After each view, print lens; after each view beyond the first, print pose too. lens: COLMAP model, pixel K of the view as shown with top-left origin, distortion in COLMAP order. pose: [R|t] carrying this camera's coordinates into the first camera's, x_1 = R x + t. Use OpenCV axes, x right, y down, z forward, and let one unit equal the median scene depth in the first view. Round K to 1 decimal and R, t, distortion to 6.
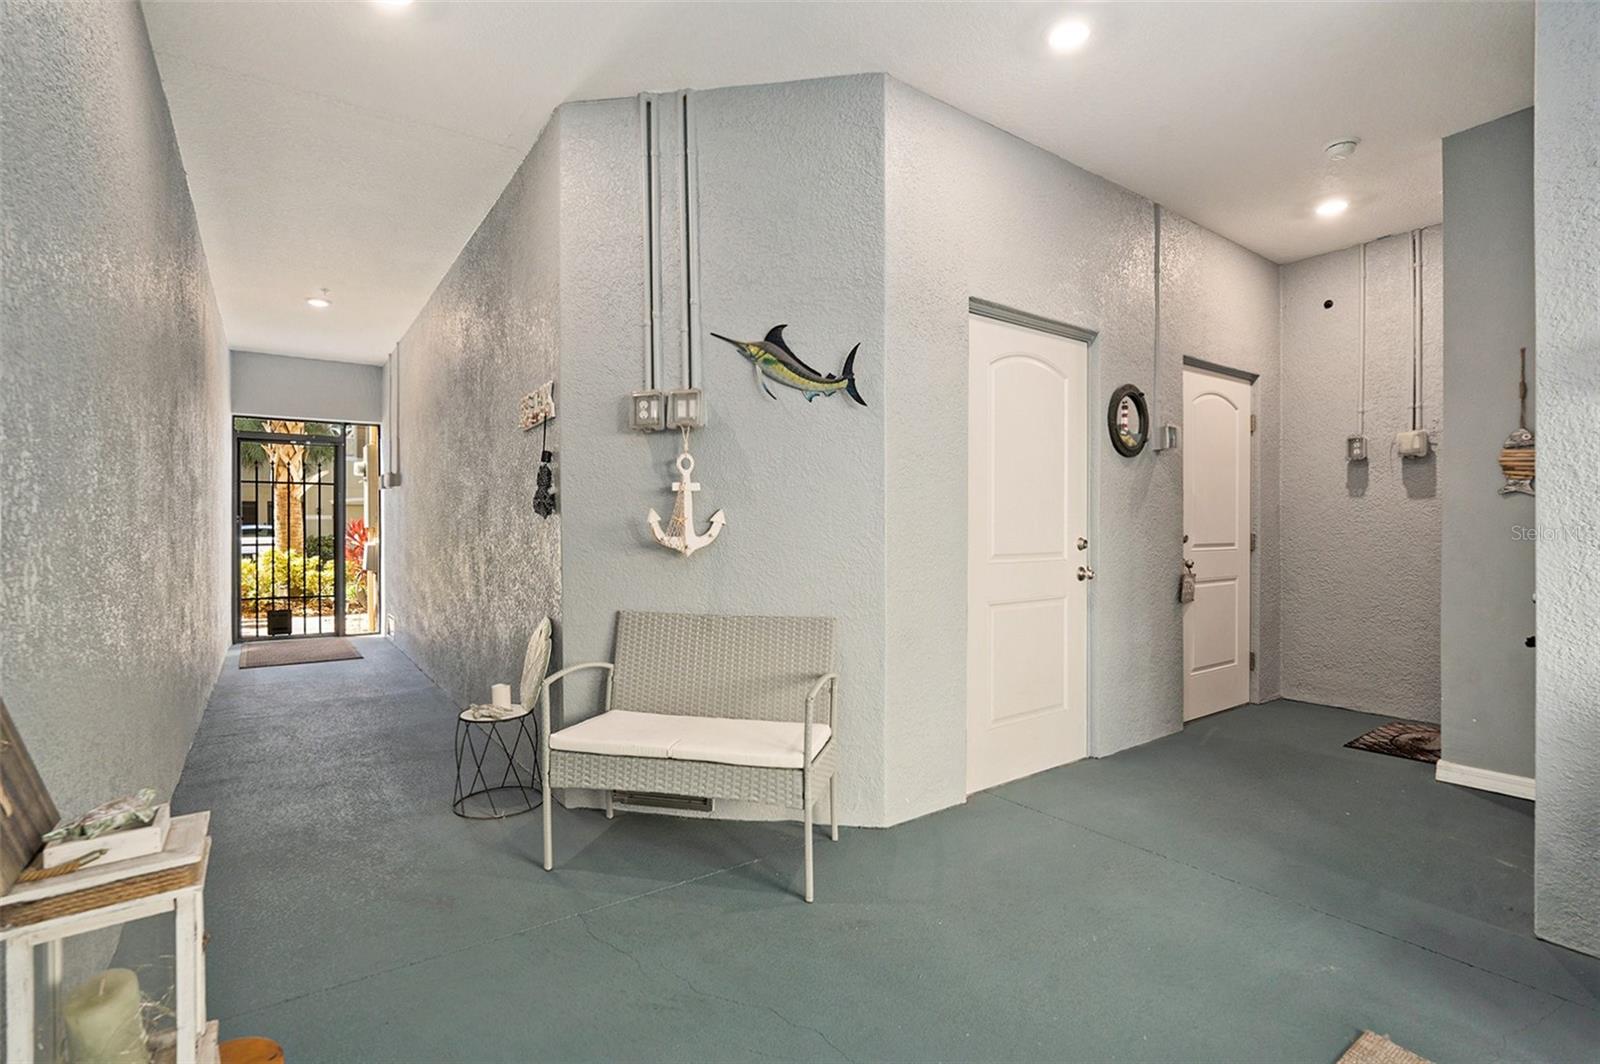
lens RADIAL K [[762.6, 0, 839.6], [0, 762.6, 533.7], [0, 0, 1]] dist [-0.019500, 0.001288]
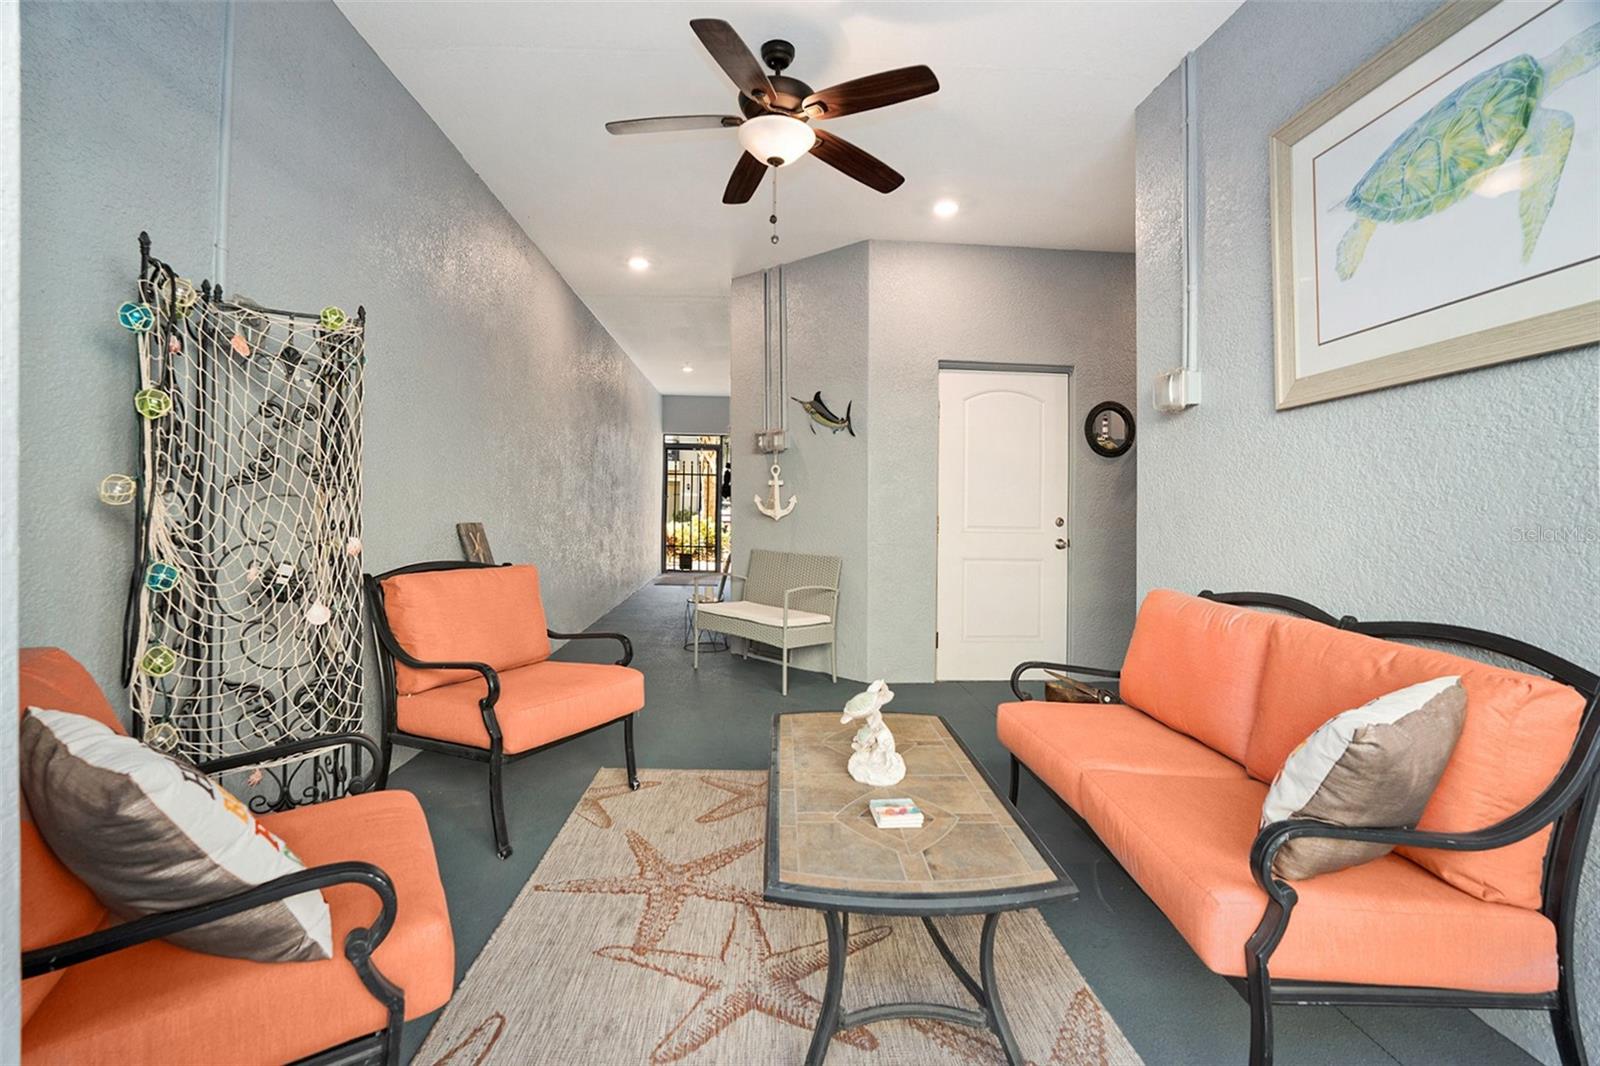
lens RADIAL K [[730.6, 0, 785.1], [0, 730.6, 531.2], [0, 0, 1]] dist [-0.029048, 0.000408]
pose [[0.828842, 0.036557, -0.558287, 0.800908], [-0.023449, 0.999256, 0.030619, 0.001351], [0.558991, -0.012287, 0.829082, -0.450903]]
